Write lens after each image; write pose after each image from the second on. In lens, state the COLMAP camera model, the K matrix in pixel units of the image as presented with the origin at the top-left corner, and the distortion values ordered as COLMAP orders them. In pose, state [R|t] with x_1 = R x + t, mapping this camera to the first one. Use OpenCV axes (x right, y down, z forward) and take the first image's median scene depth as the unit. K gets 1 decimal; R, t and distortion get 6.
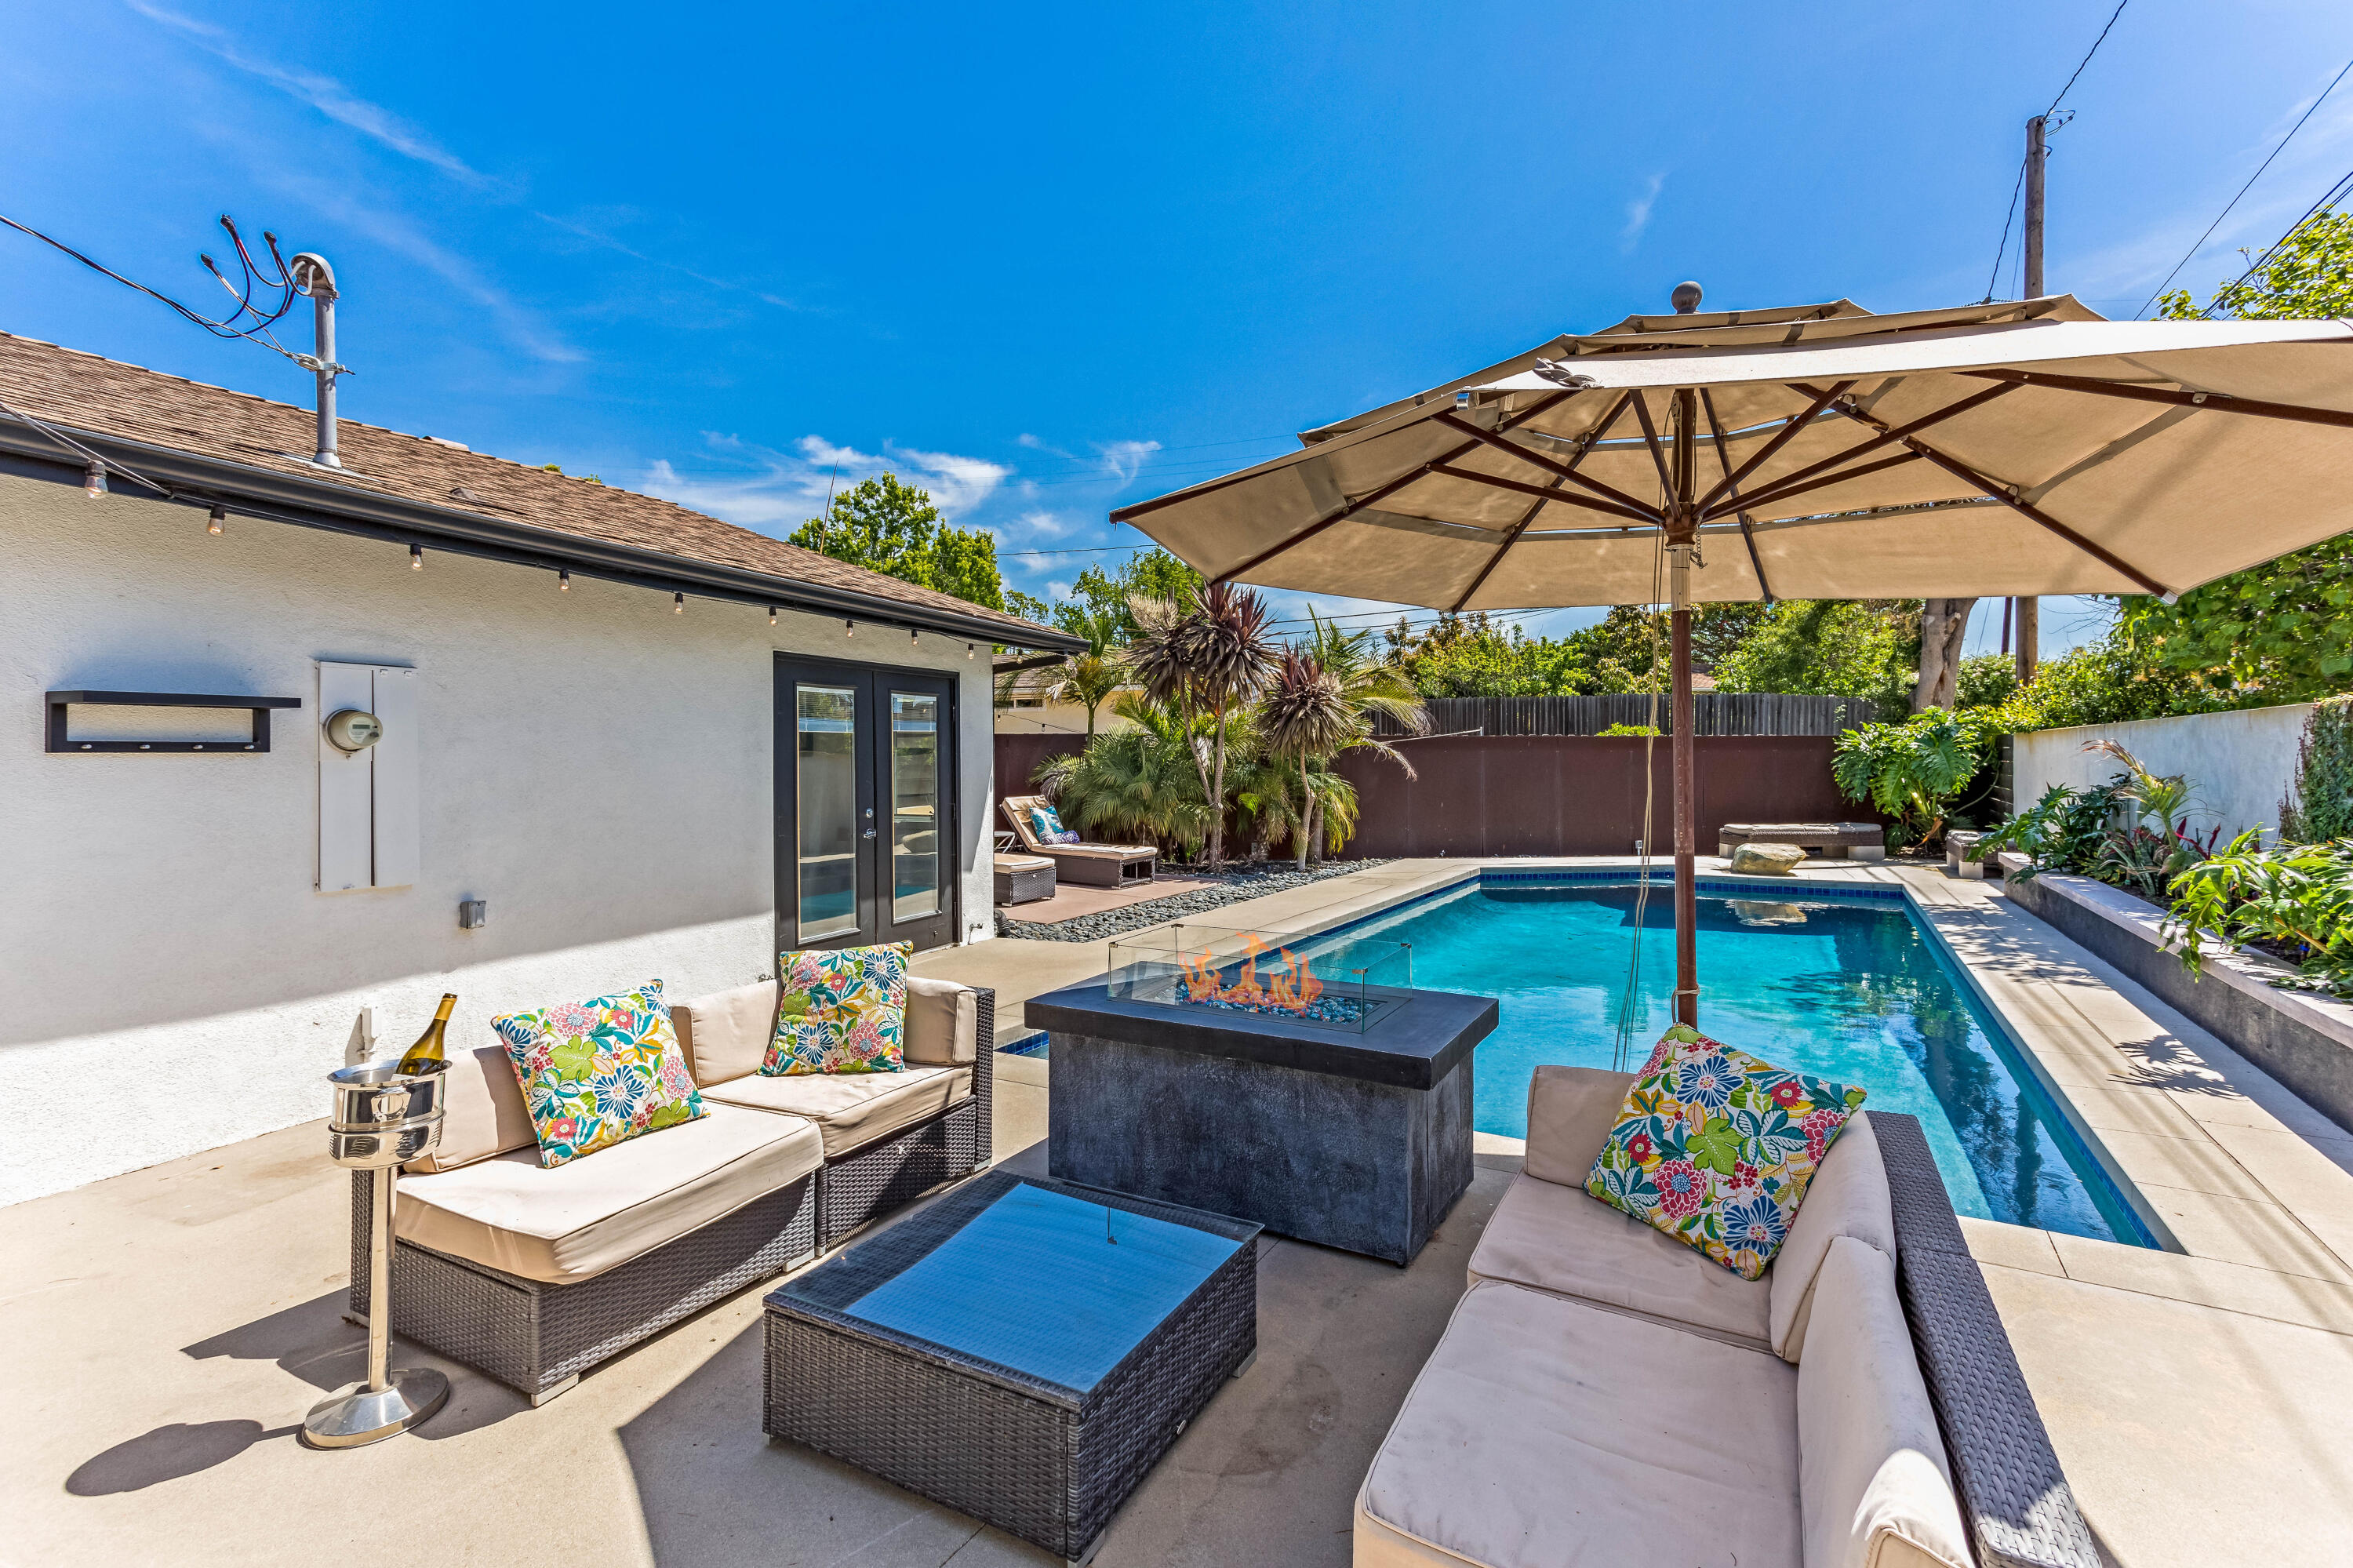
lens RADIAL K [[1107.9, 0, 1157.6], [0, 1107.9, 777.3], [0, 0, 1]] dist [0.022044, 0.000461]
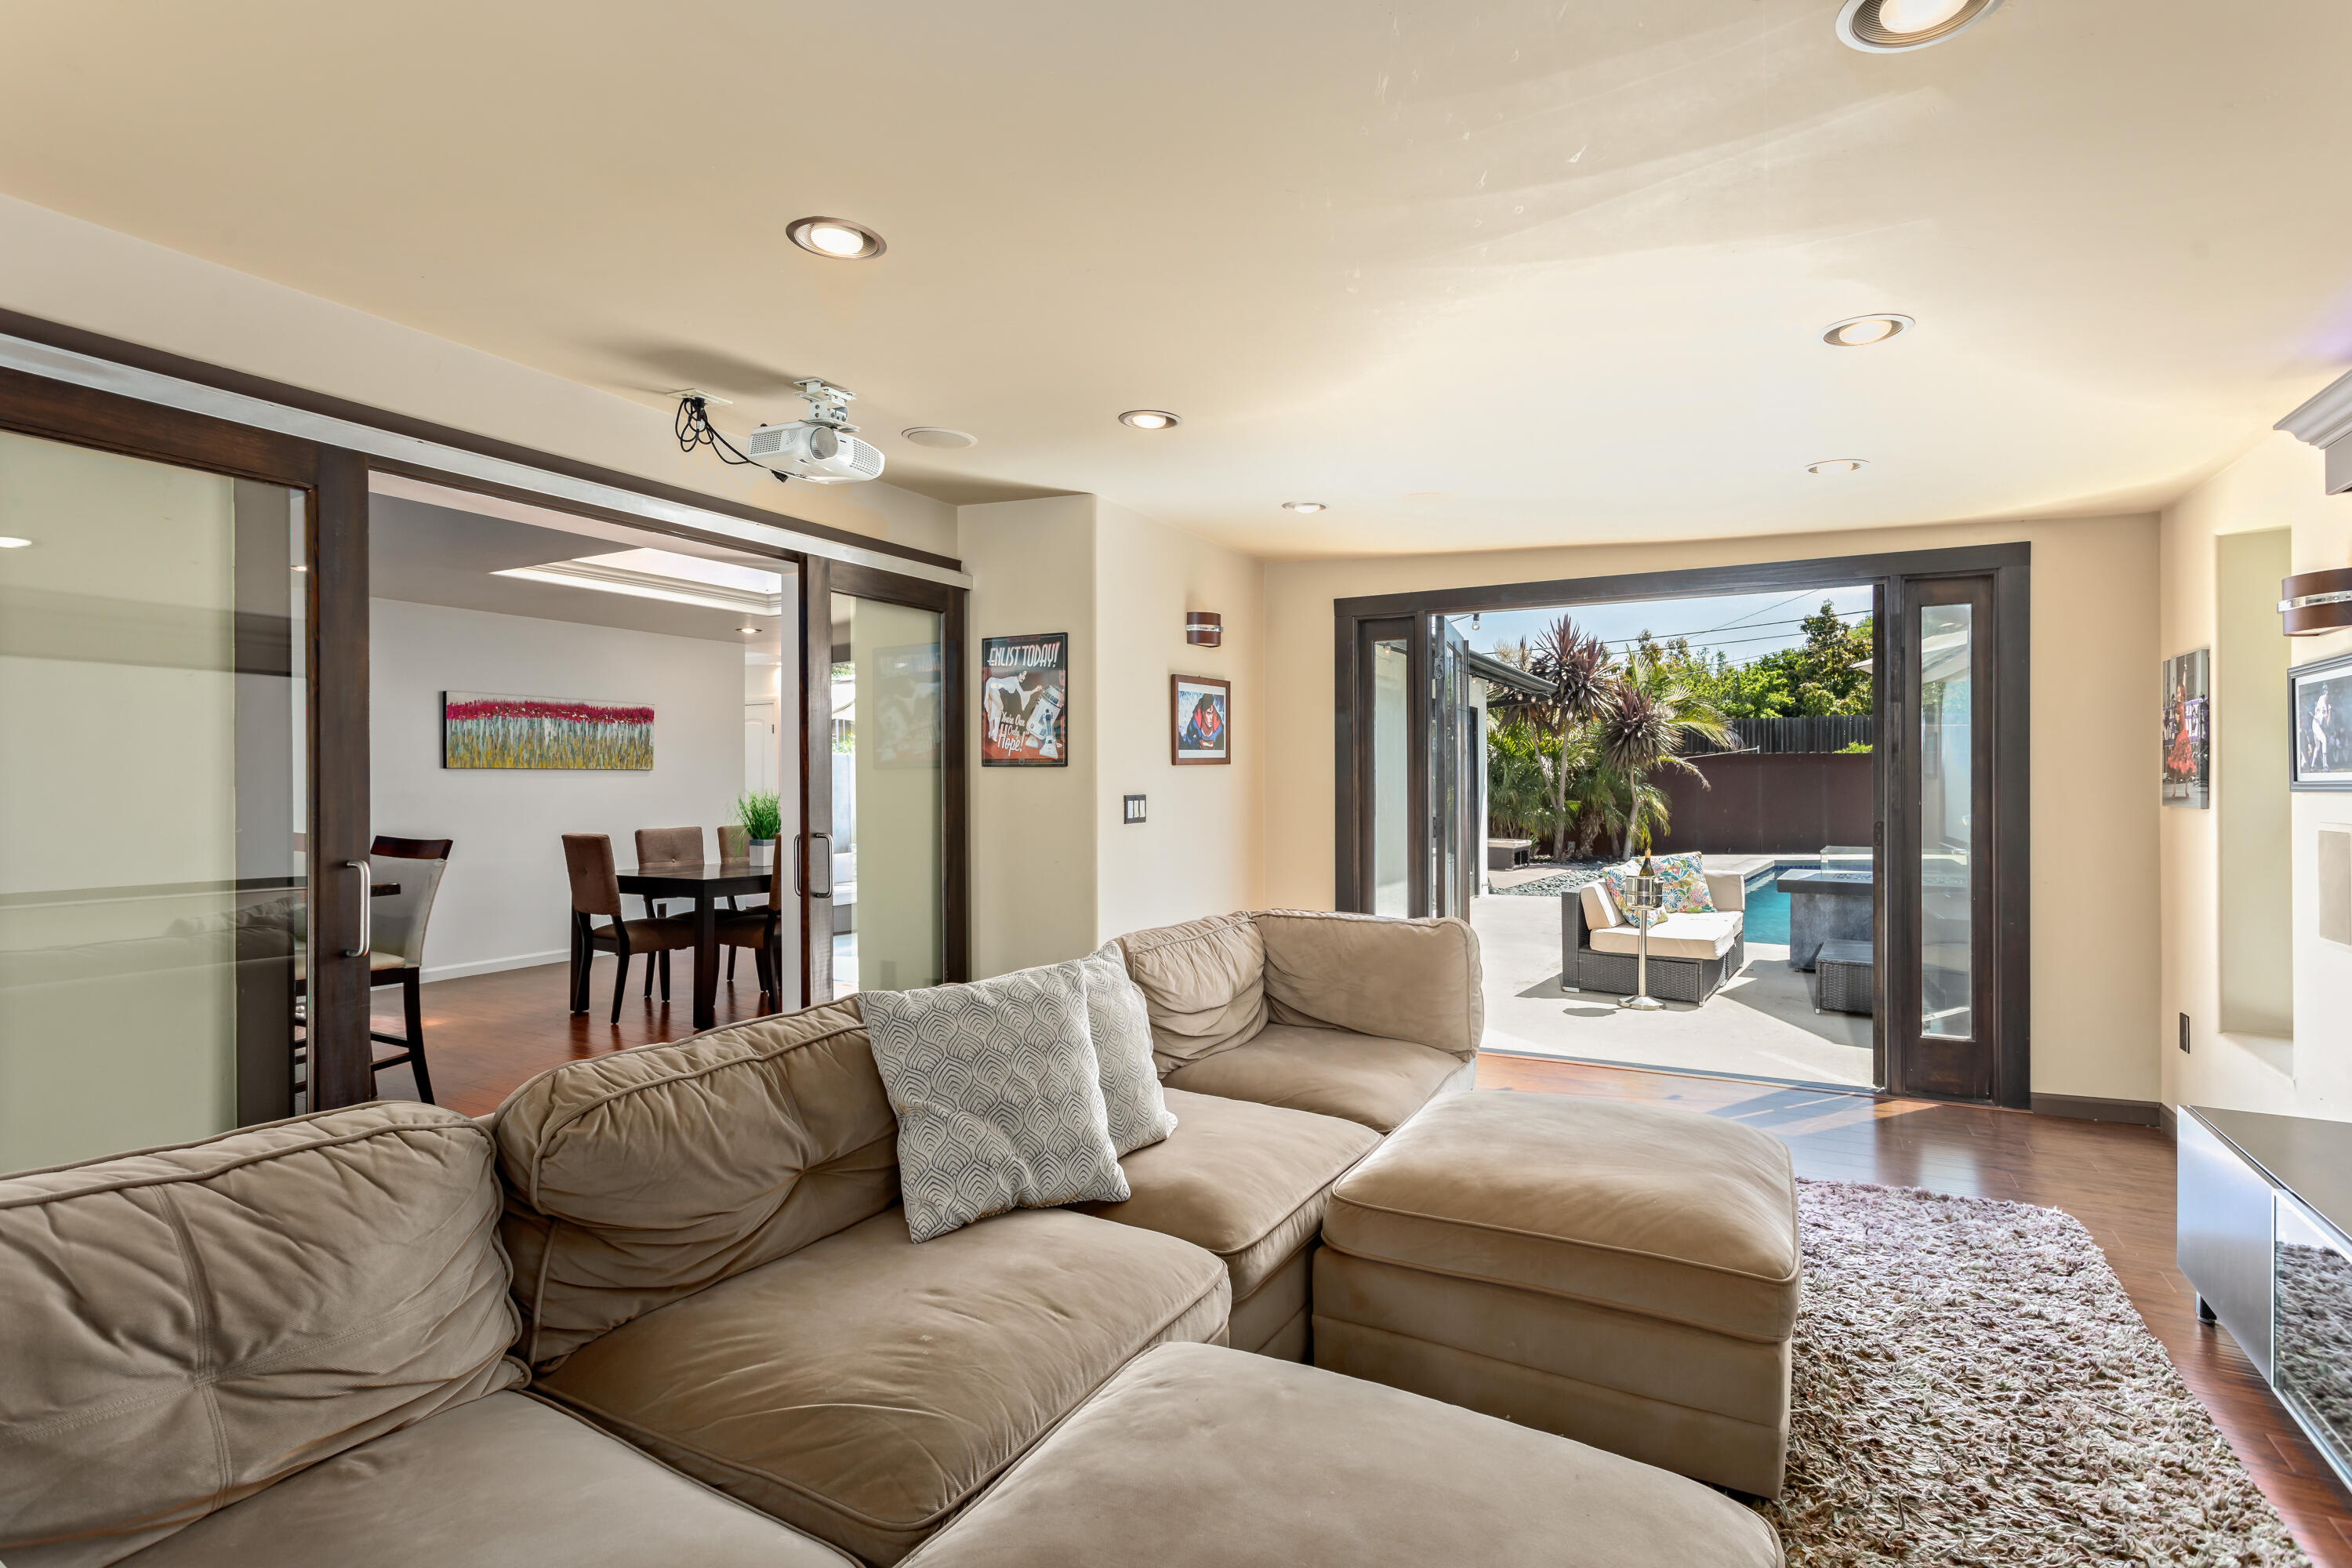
lens RADIAL K [[1119.7, 0, 1168.8], [0, 1119.7, 781.6], [0, 0, 1]] dist [0.002526, 0.000695]
pose [[0.996411, -0.001374, -0.084637, -0.268214], [-0.000011, 0.999866, -0.016368, 0.015192], [0.084648, 0.016310, 0.996277, -0.286347]]
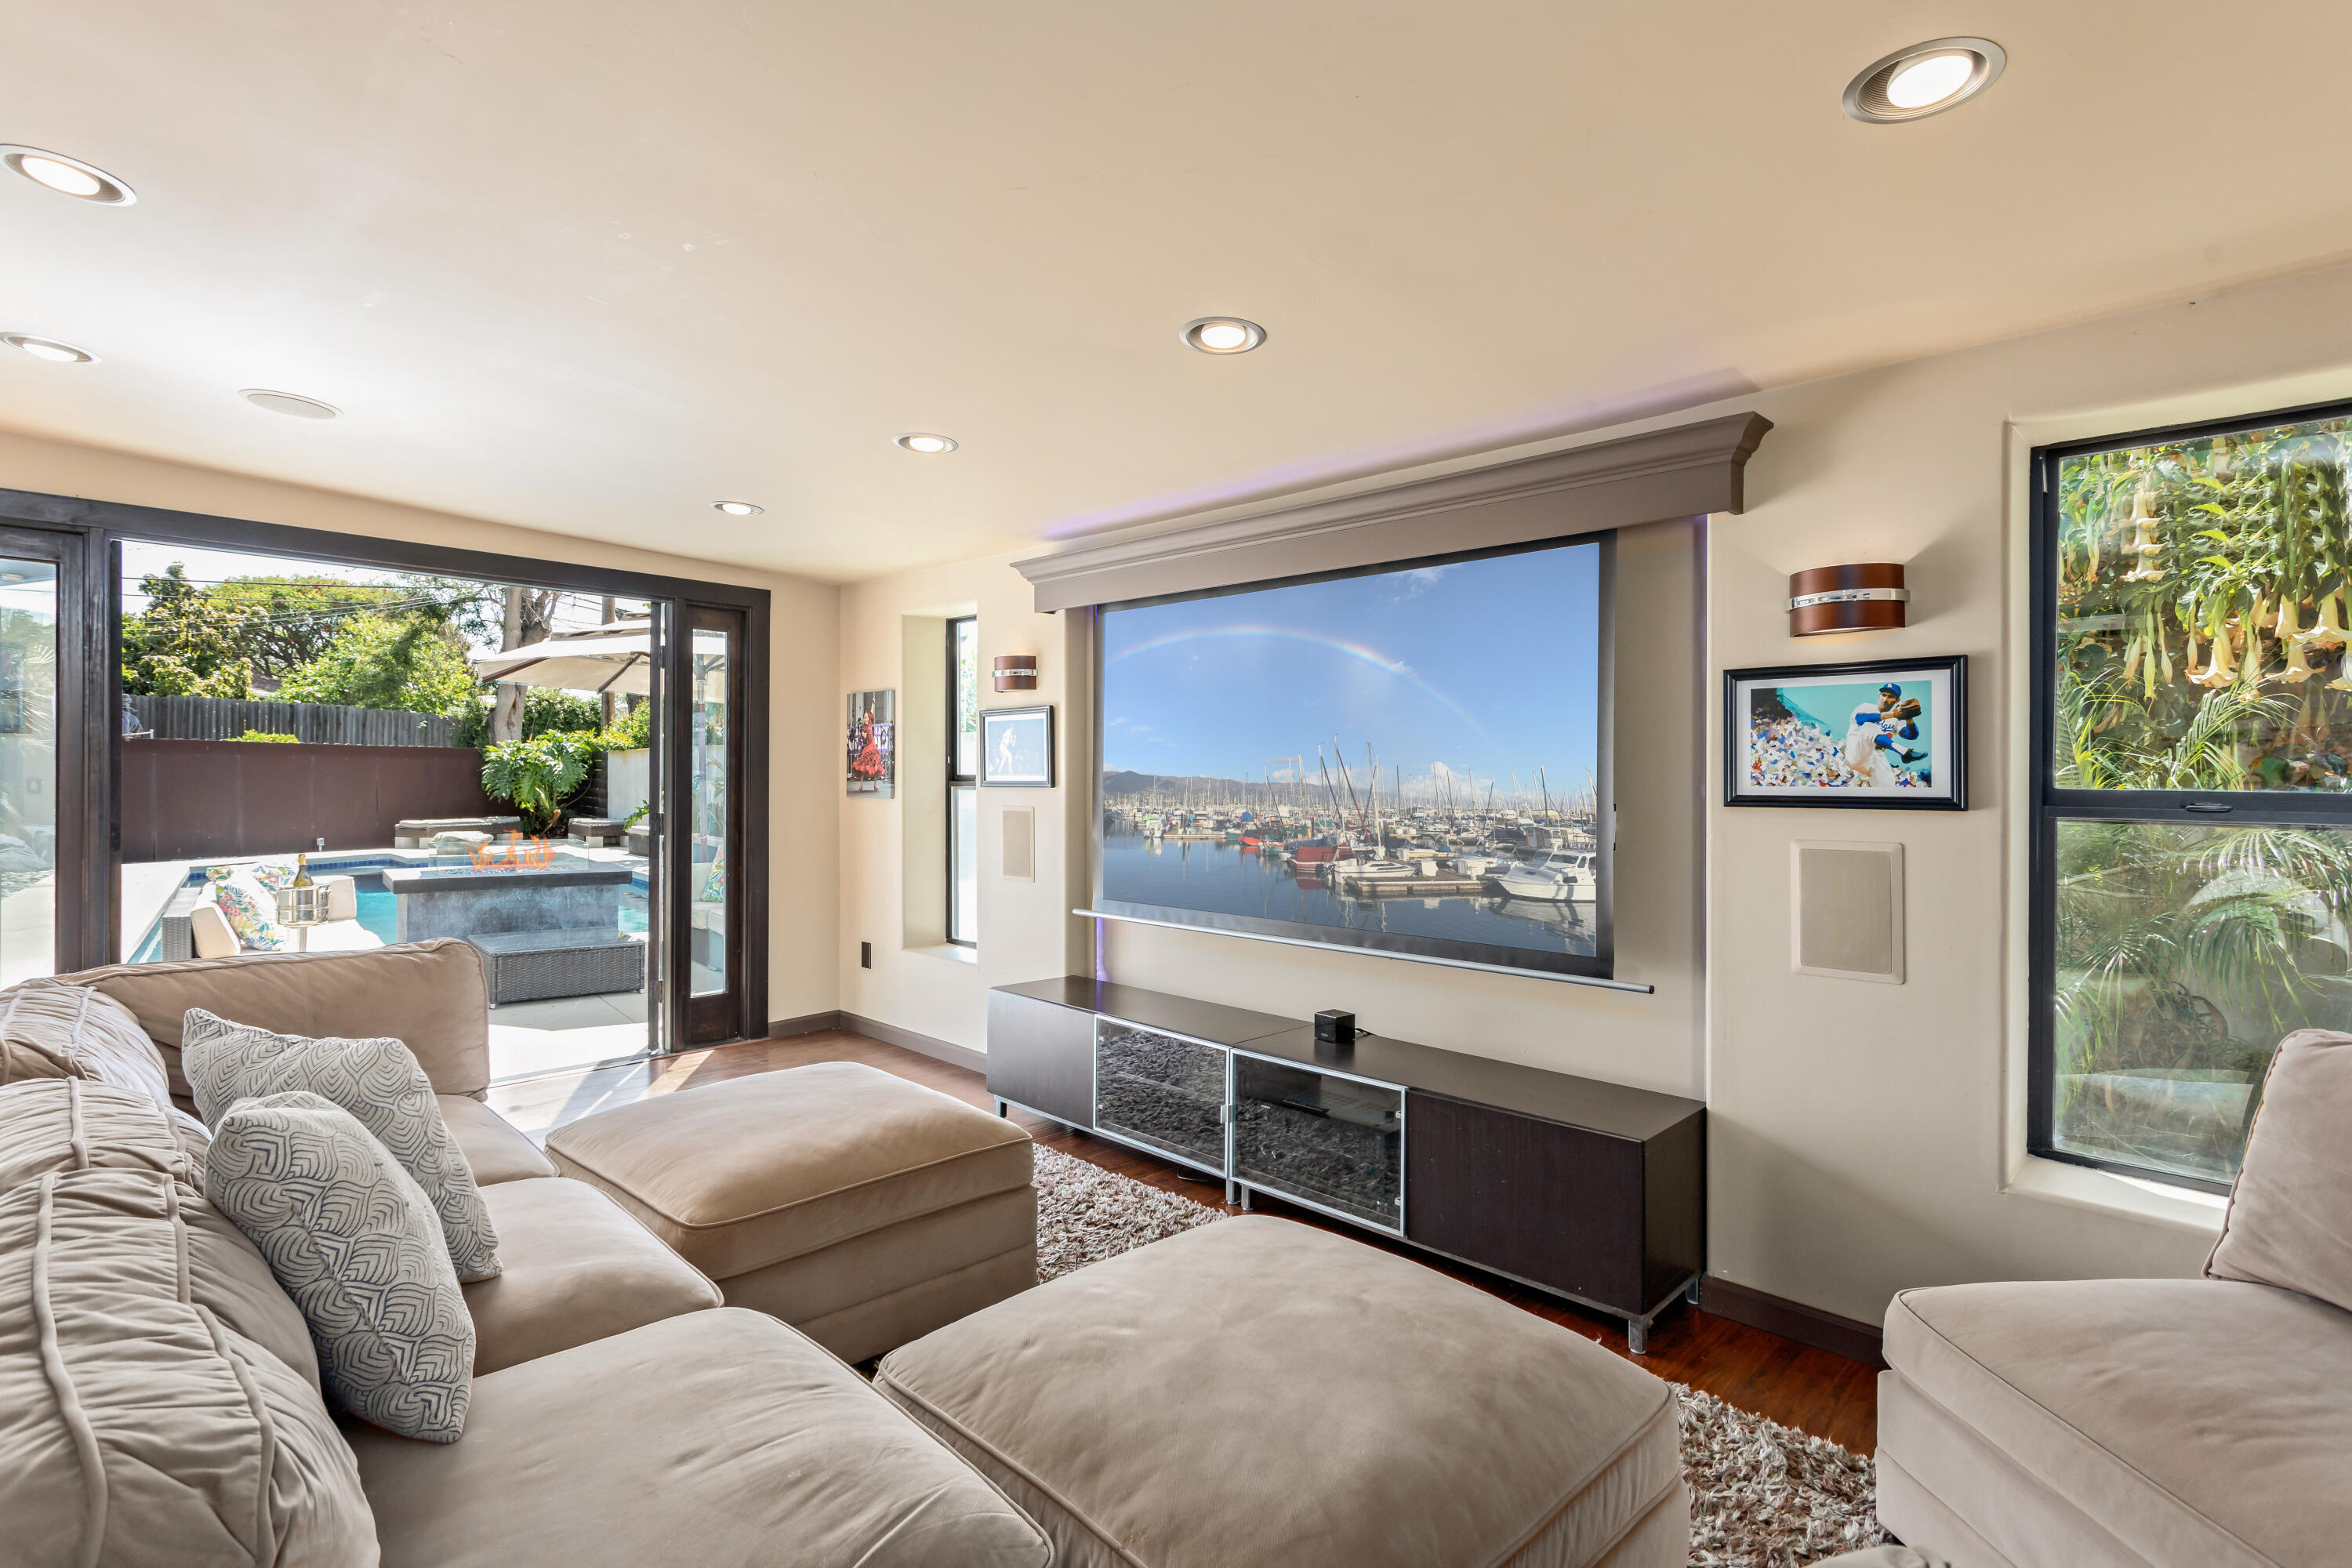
lens RADIAL K [[1141.0, 0, 1176.0], [0, 1141.0, 784.0], [0, 0, 1]] dist [0.016697, -0.000282]
pose [[0.363228, -0.000483, 0.931700, -0.371771], [0.007556, 0.999969, -0.002427, 0.014034], [-0.931670, 0.007921, 0.363220, -0.240601]]
